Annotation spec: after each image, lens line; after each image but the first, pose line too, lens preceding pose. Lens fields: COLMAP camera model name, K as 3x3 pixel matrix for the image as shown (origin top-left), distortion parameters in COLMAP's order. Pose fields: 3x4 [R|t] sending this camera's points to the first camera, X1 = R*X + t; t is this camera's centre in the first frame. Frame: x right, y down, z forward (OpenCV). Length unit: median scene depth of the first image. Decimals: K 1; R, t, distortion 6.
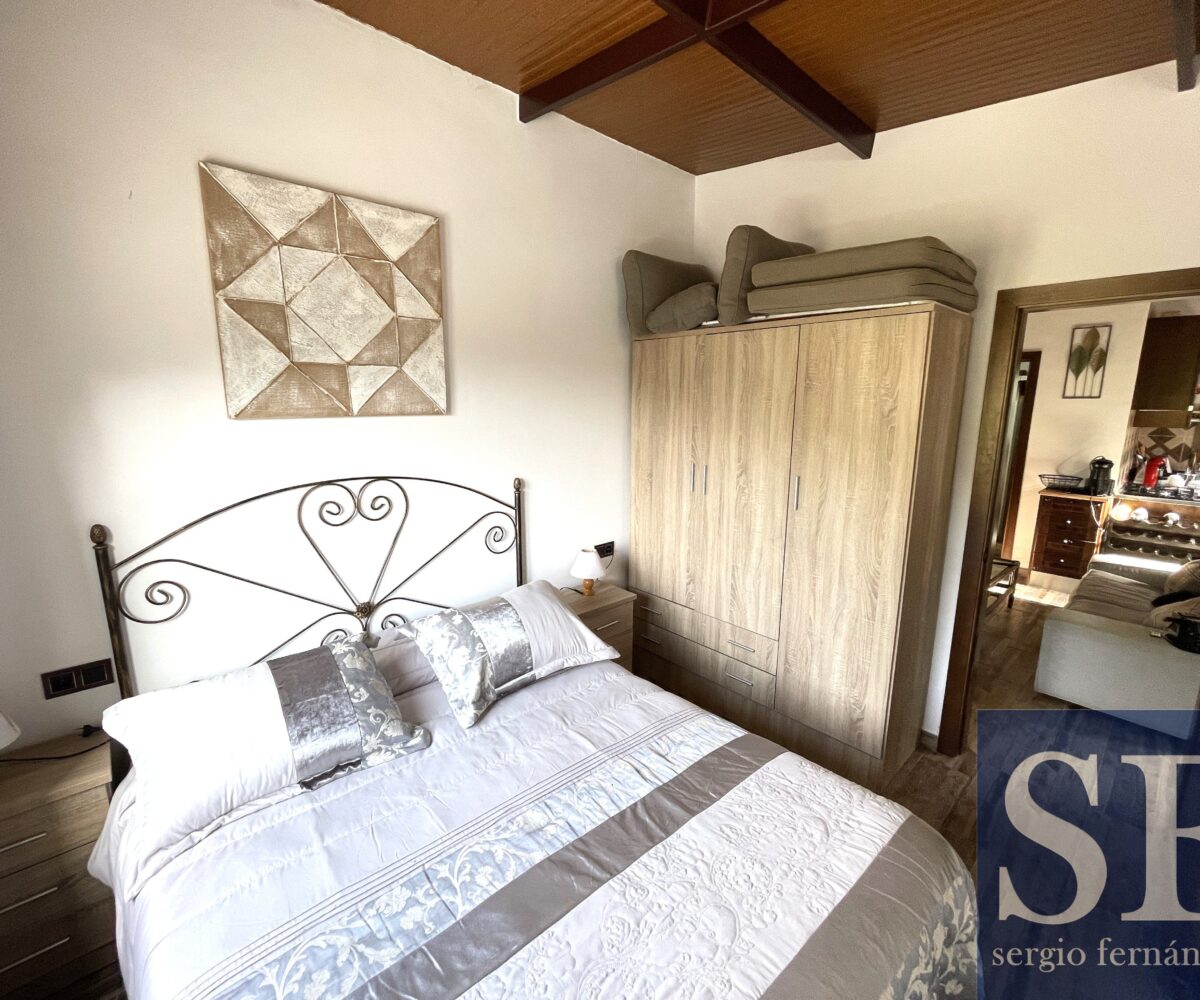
lens RADIAL K [[533.6, 0, 600.7], [0, 533.6, 496.7], [0, 0, 1]] dist [-0.003389, 0.000140]
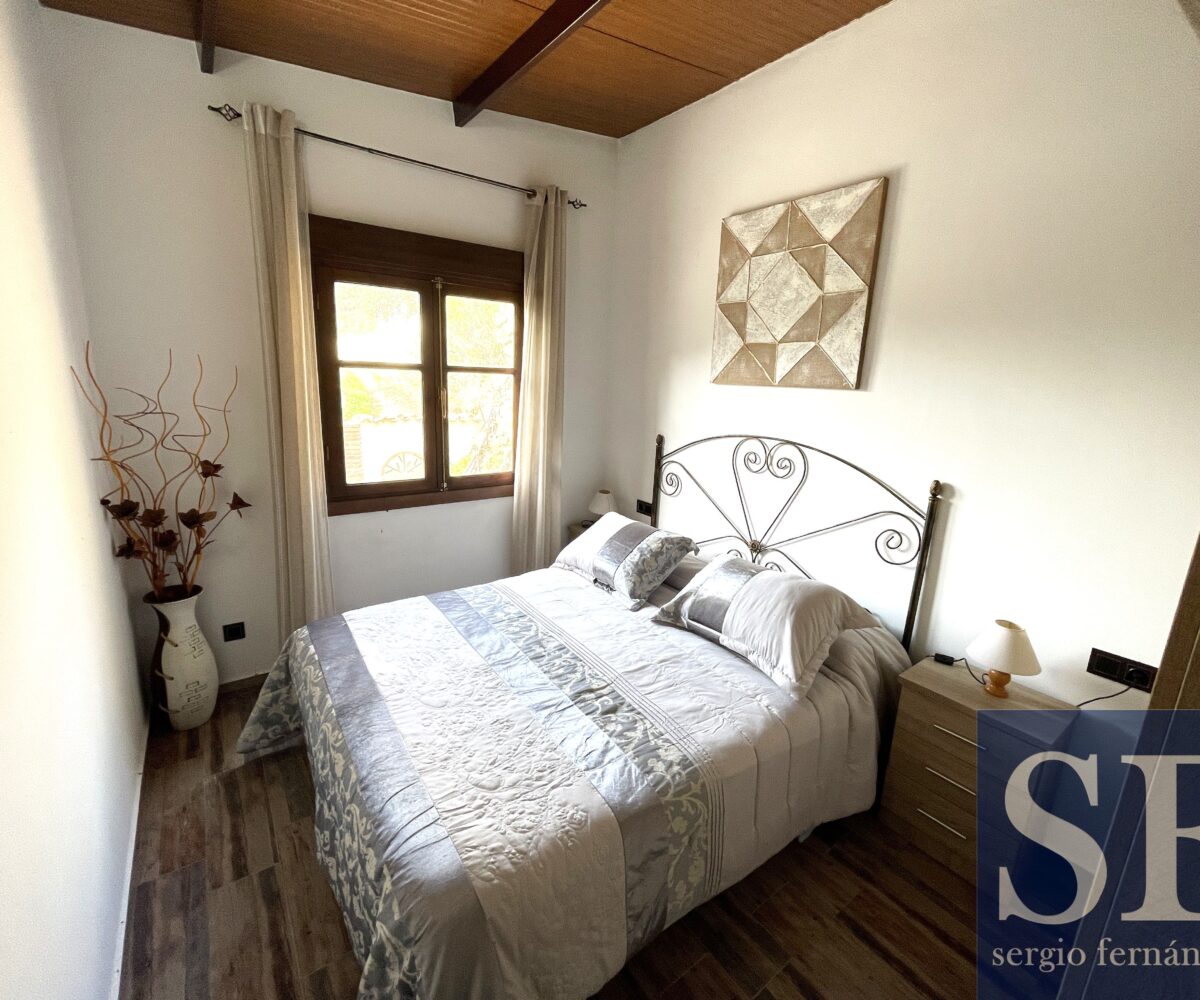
lens RADIAL K [[533.6, 0, 600.7], [0, 533.6, 496.7], [0, 0, 1]] dist [-0.003389, 0.000140]
pose [[-0.094674, 0.213564, -0.972331, 0.810742], [-0.222885, 0.947376, 0.229785, -0.103725], [0.970237, 0.238473, -0.042092, 0.734660]]
